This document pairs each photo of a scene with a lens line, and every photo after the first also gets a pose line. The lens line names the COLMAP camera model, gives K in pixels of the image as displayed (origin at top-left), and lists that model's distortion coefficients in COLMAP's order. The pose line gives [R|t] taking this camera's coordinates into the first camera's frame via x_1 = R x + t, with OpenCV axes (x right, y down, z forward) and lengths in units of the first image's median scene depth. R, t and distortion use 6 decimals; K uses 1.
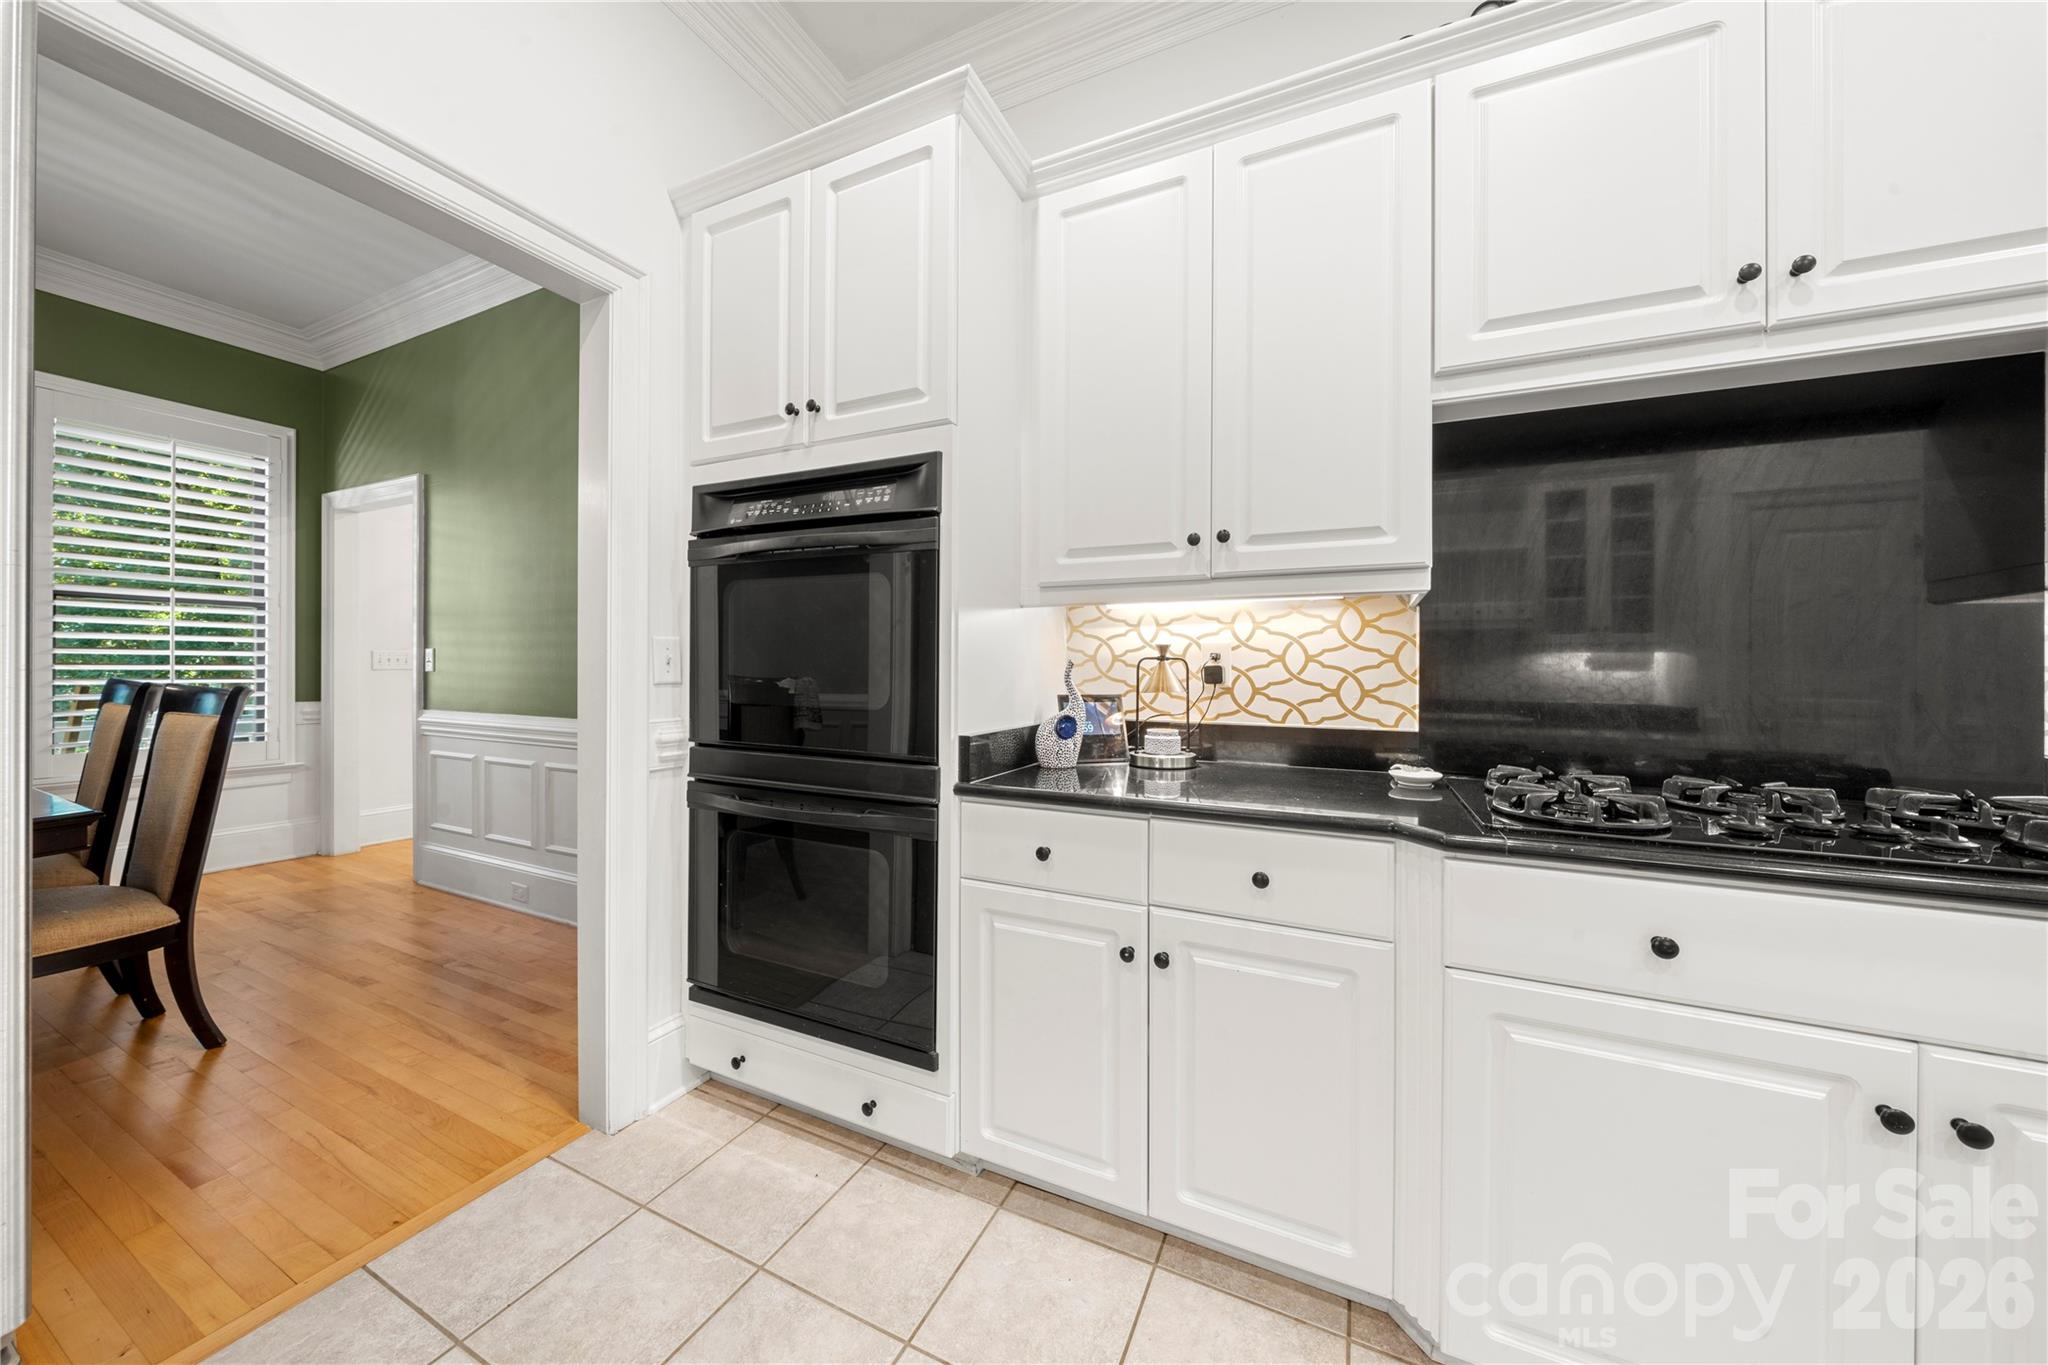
lens RADIAL K [[705.8, 0, 1028.6], [0, 705.8, 666.1], [0, 0, 1]] dist [-0.006244, -0.000035]
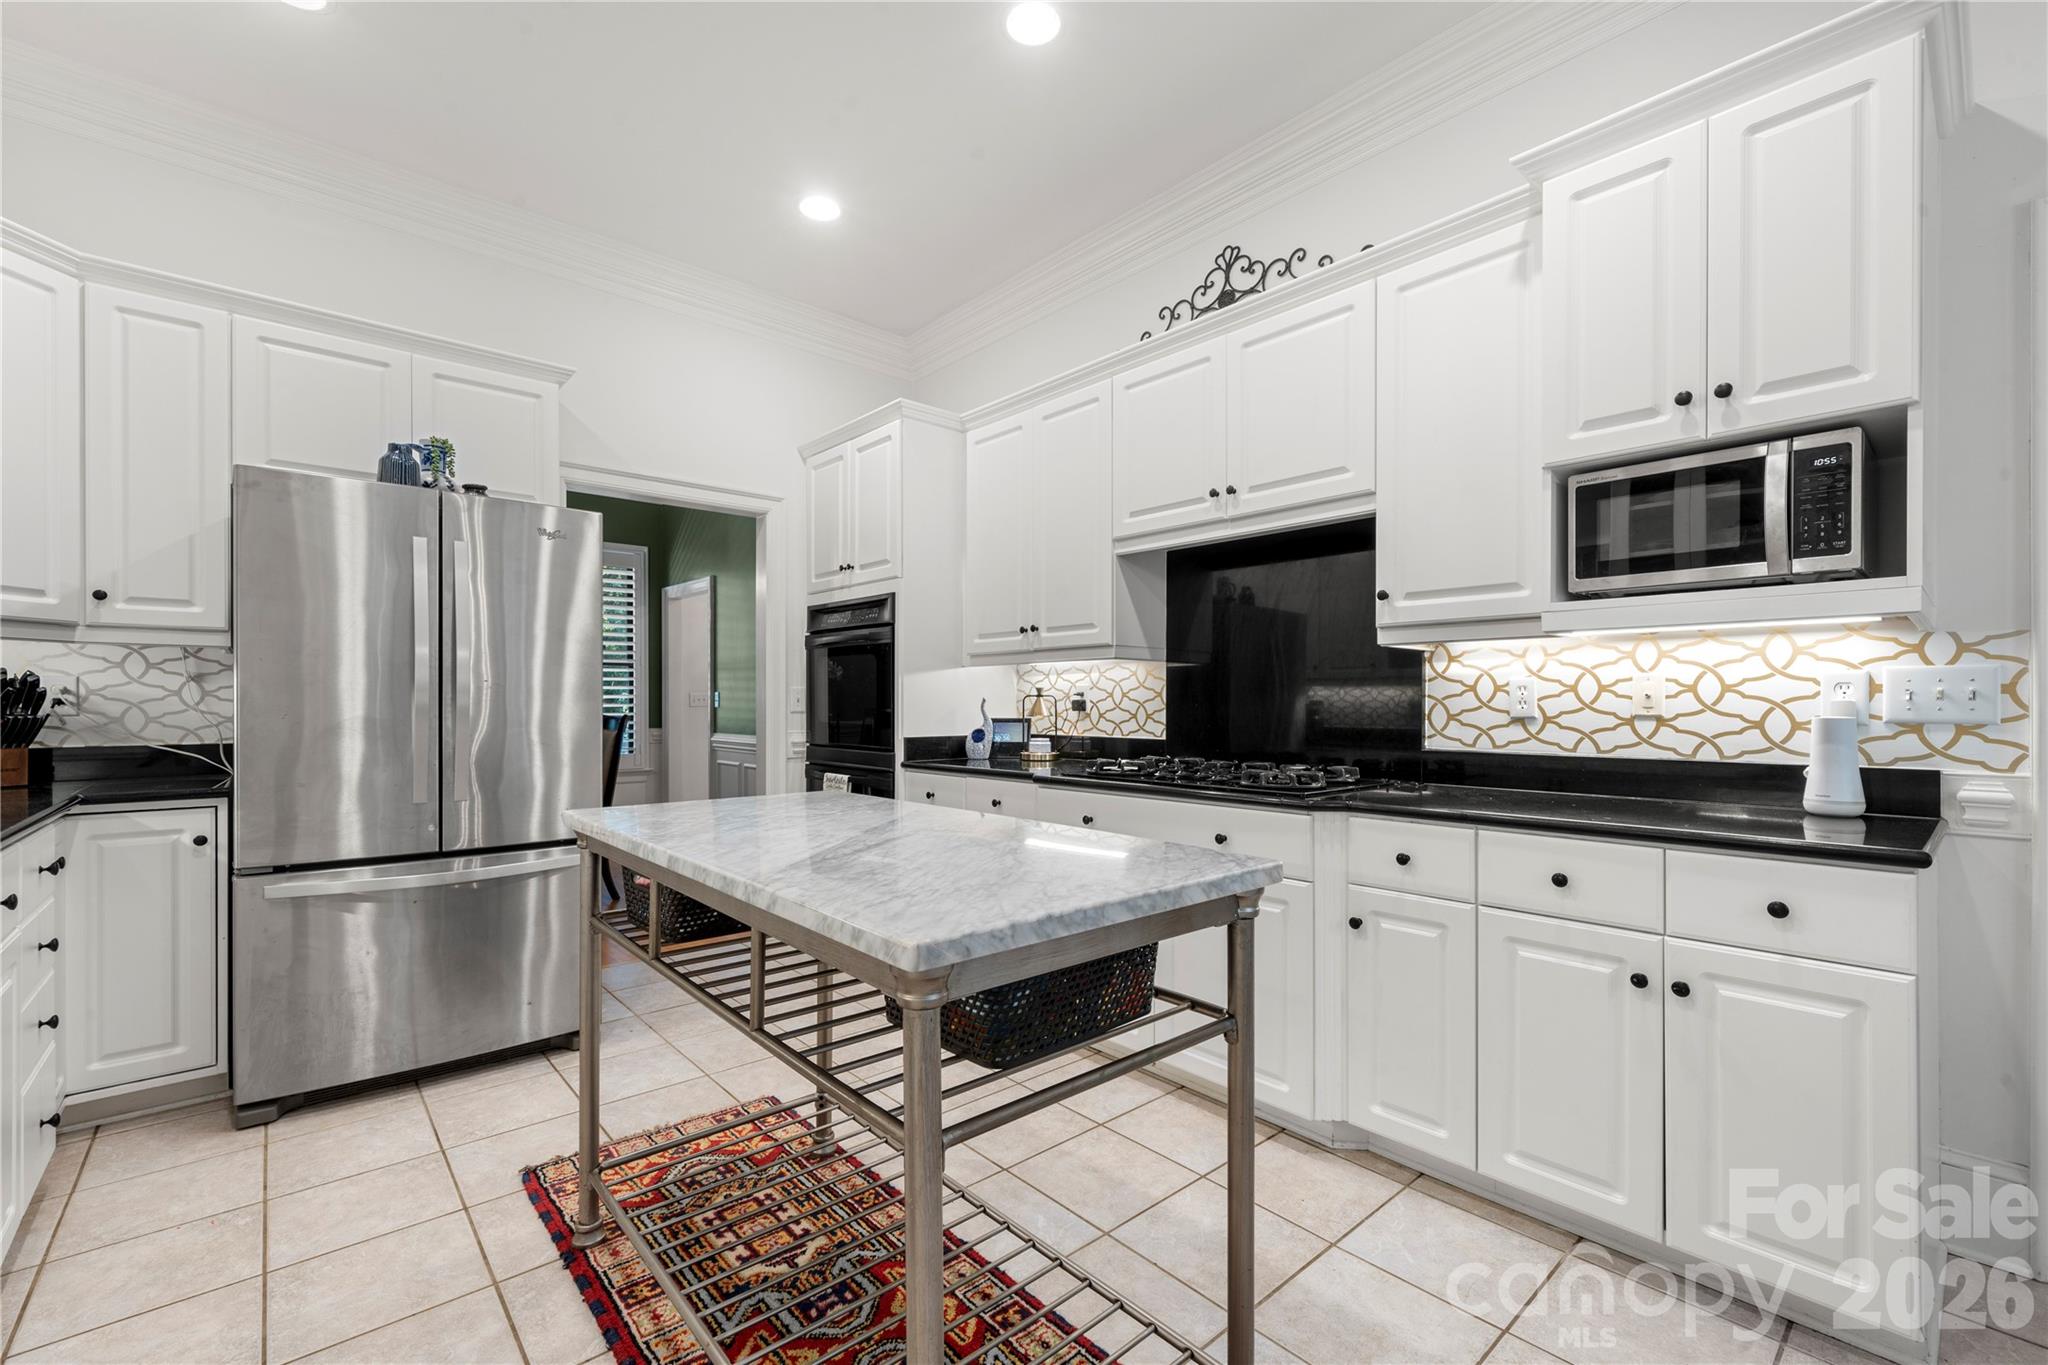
lens RADIAL K [[857.1, 0, 1020.3], [0, 857.1, 702.9], [0, 0, 1]] dist [0.001938, 0.000030]
pose [[0.920334, -0.007098, -0.391068, 0.945653], [0.007125, 0.999974, -0.001380, 0.008175], [0.391068, -0.001516, 0.920361, -0.888825]]
